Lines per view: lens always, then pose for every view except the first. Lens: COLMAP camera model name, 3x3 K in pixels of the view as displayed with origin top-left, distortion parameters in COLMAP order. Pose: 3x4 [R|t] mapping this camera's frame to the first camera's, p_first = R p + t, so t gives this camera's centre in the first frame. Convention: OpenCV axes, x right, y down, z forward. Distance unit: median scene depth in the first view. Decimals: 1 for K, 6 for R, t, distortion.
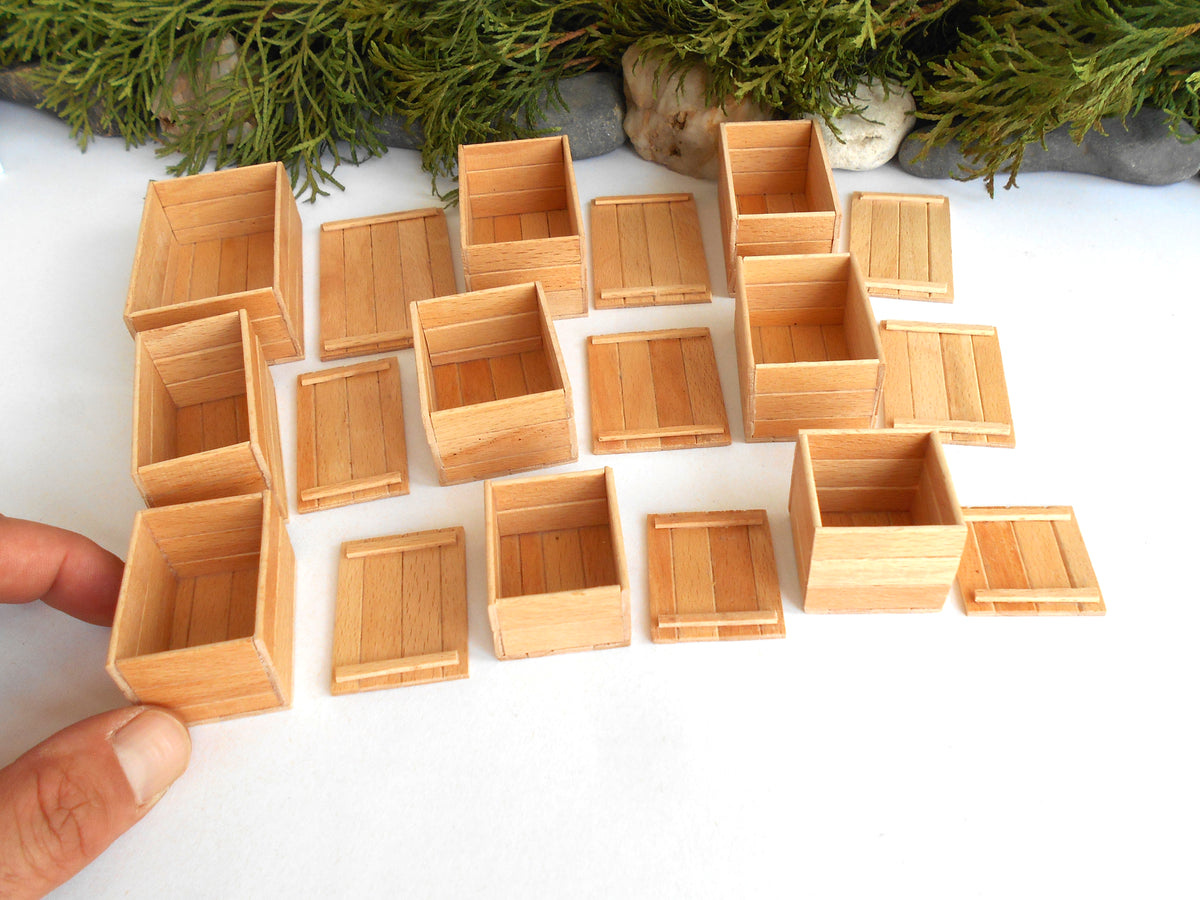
lens RADIAL K [[1021.0, 0, 603.6], [0, 1021.0, 445.1], [0, 0, 1]] dist [-0.018892, -0.000351]
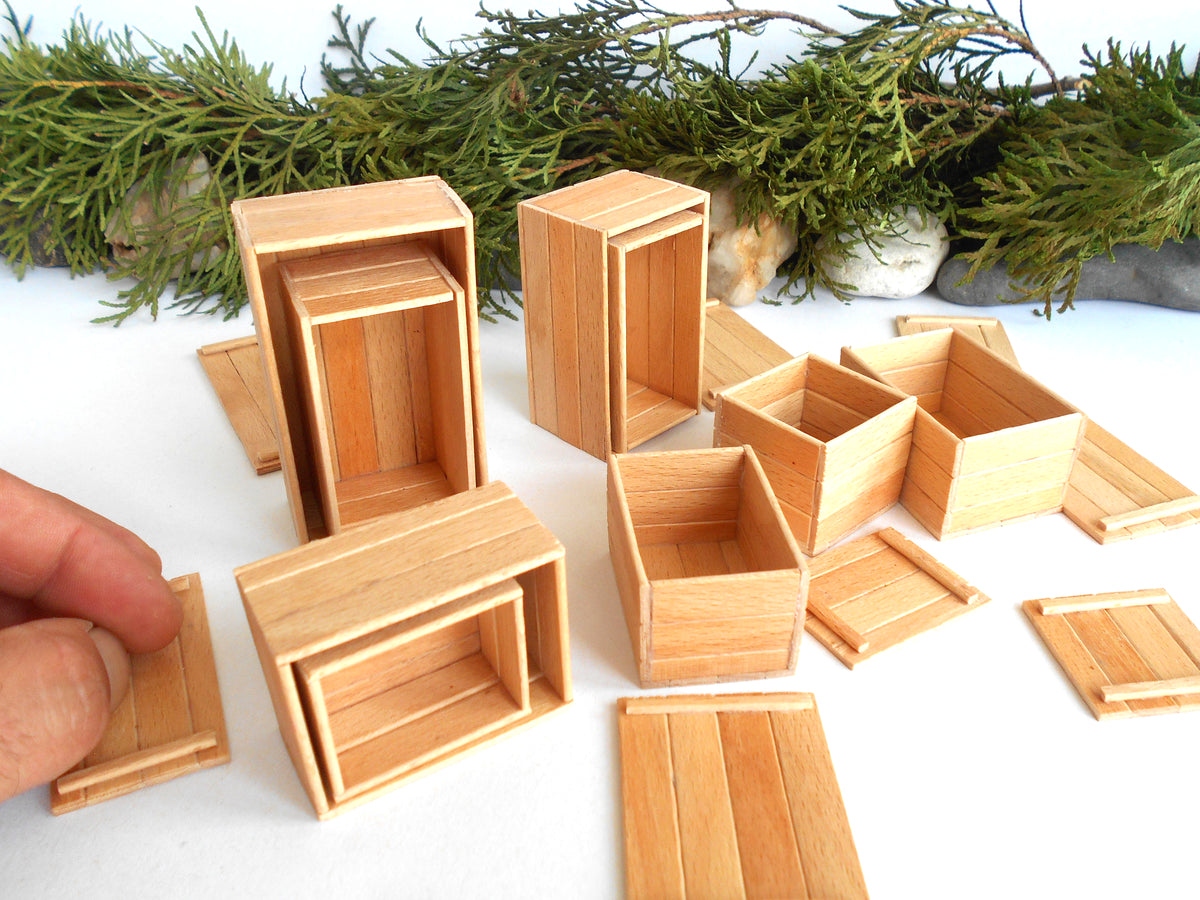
lens RADIAL K [[1021.0, 0, 603.6], [0, 1021.0, 445.1], [0, 0, 1]] dist [-0.018892, -0.000351]
pose [[0.996405, -0.001075, 0.084713, -0.092421], [0.019500, 0.975981, -0.216983, 0.056280], [-0.082445, 0.217855, 0.972493, 0.149770]]
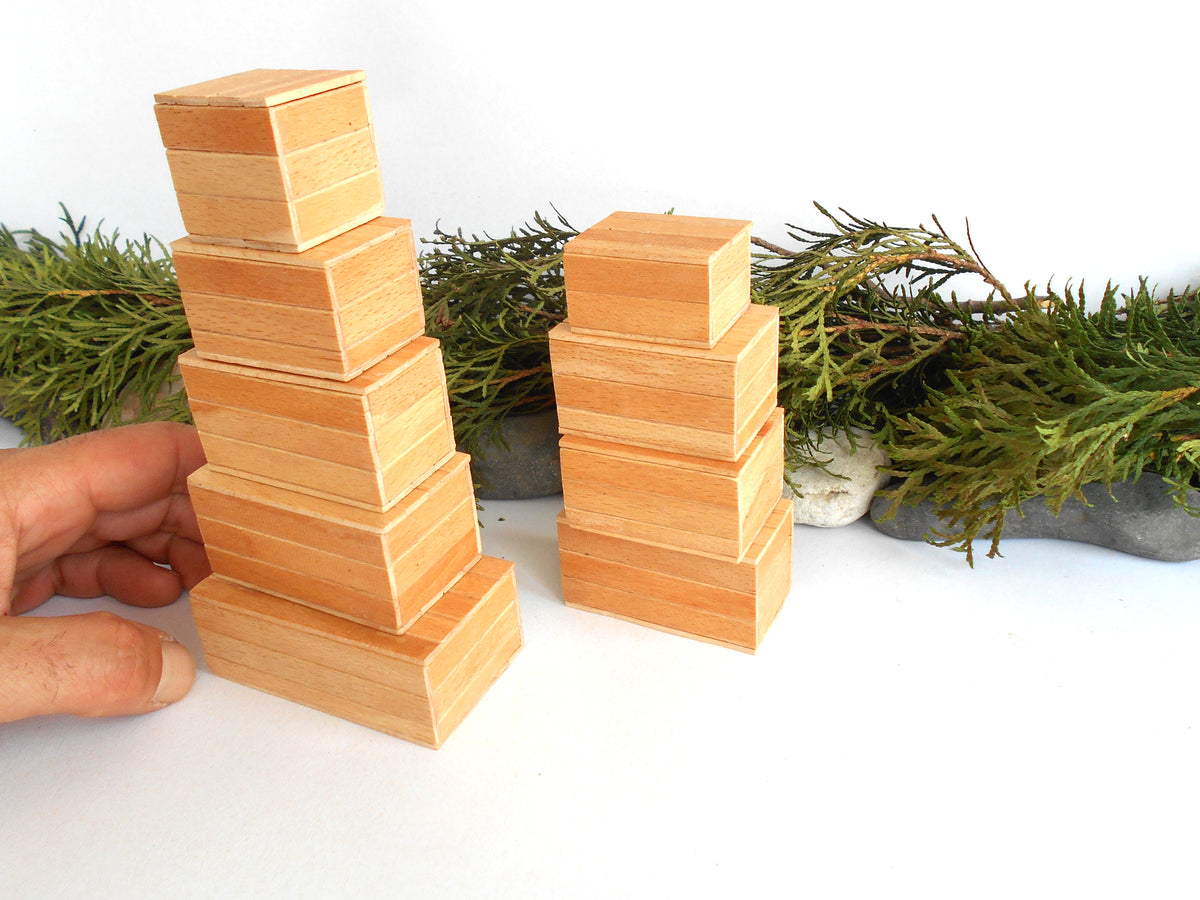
lens RADIAL K [[1021.0, 0, 603.6], [0, 1021.0, 445.1], [0, 0, 1]] dist [-0.018892, -0.000351]
pose [[0.995635, 0.045634, -0.081415, 0.126218], [-0.067910, 0.952604, -0.296535, -0.059241], [0.064024, 0.300770, 0.951545, 0.115044]]
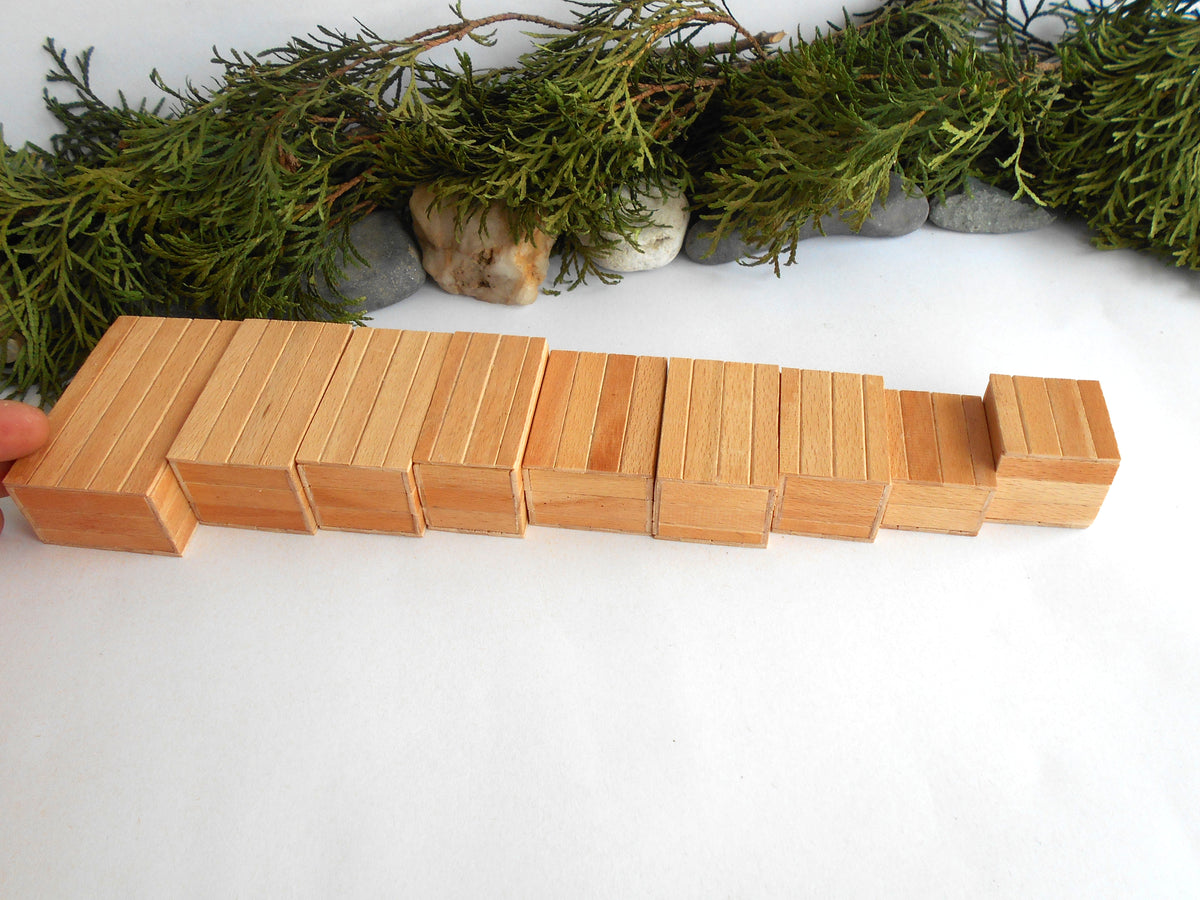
lens RADIAL K [[1011.2, 0, 607.2], [0, 1011.2, 444.2], [0, 0, 1]] dist [-0.035314, 0.020292]
pose [[0.927664, -0.240554, 0.285612, -0.143322], [0.237037, 0.970345, 0.047371, -0.151734], [-0.288537, 0.023756, 0.957174, -0.001136]]
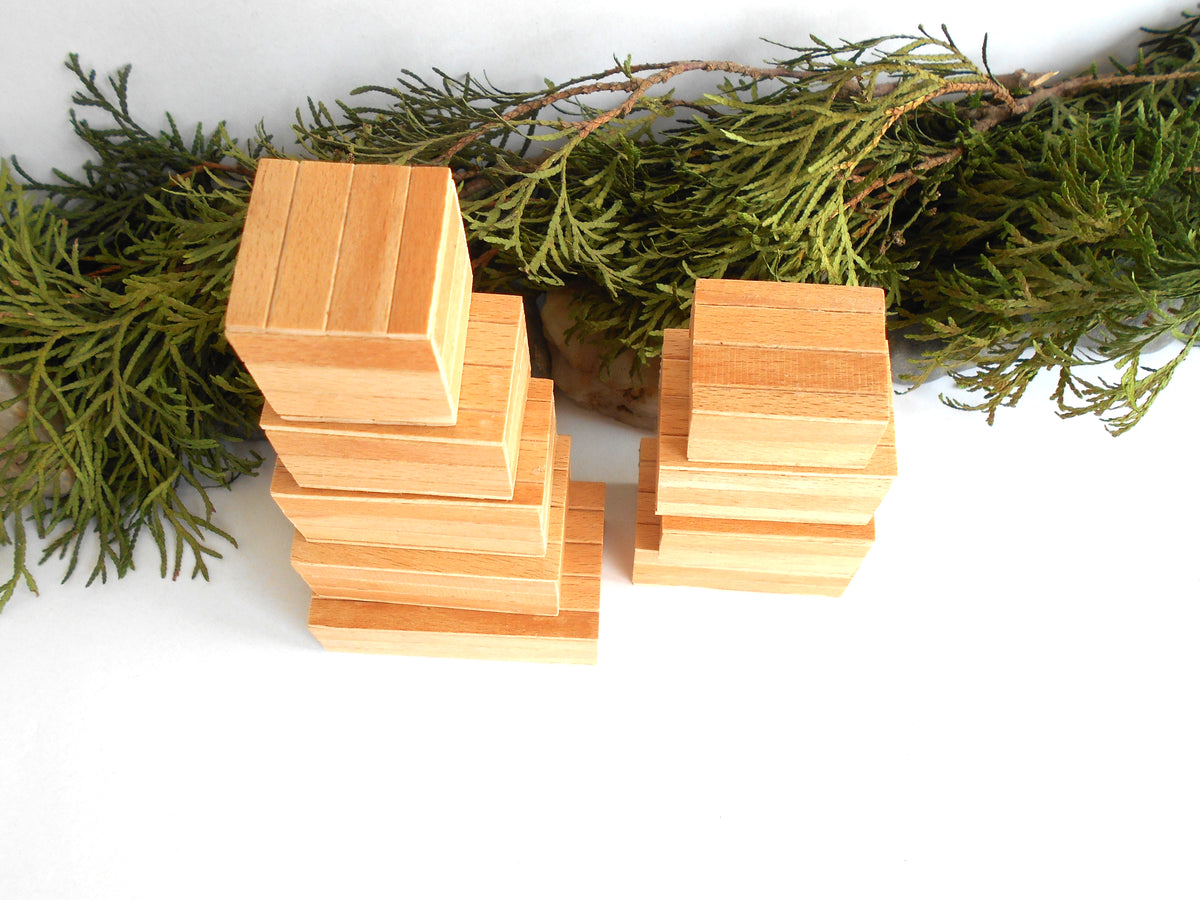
lens RADIAL K [[1019.7, 0, 621.3], [0, 1019.7, 464.5], [0, 0, 1]] dist [0.040562, -0.102566]
pose [[0.954011, -0.239442, 0.180365, -0.097286], [0.168137, 0.925518, 0.339331, -0.536939], [-0.248181, -0.293400, 0.923213, 0.214717]]
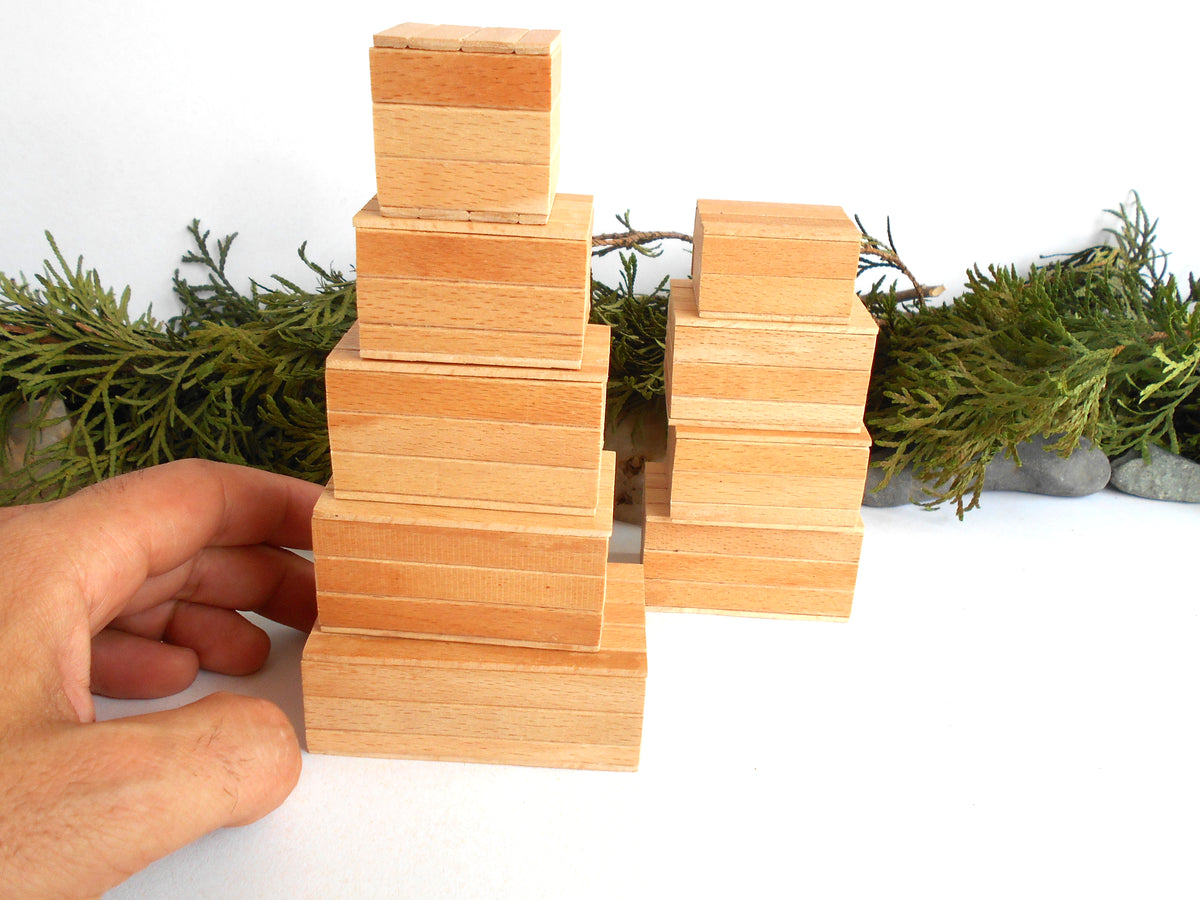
lens RADIAL K [[1021.0, 0, 603.6], [0, 1021.0, 445.1], [0, 0, 1]] dist [-0.018892, -0.000351]
pose [[0.940770, -0.048953, 0.335492, -0.247782], [0.162030, 0.934124, -0.318054, -0.050822], [-0.297822, 0.353575, 0.886728, 0.196055]]
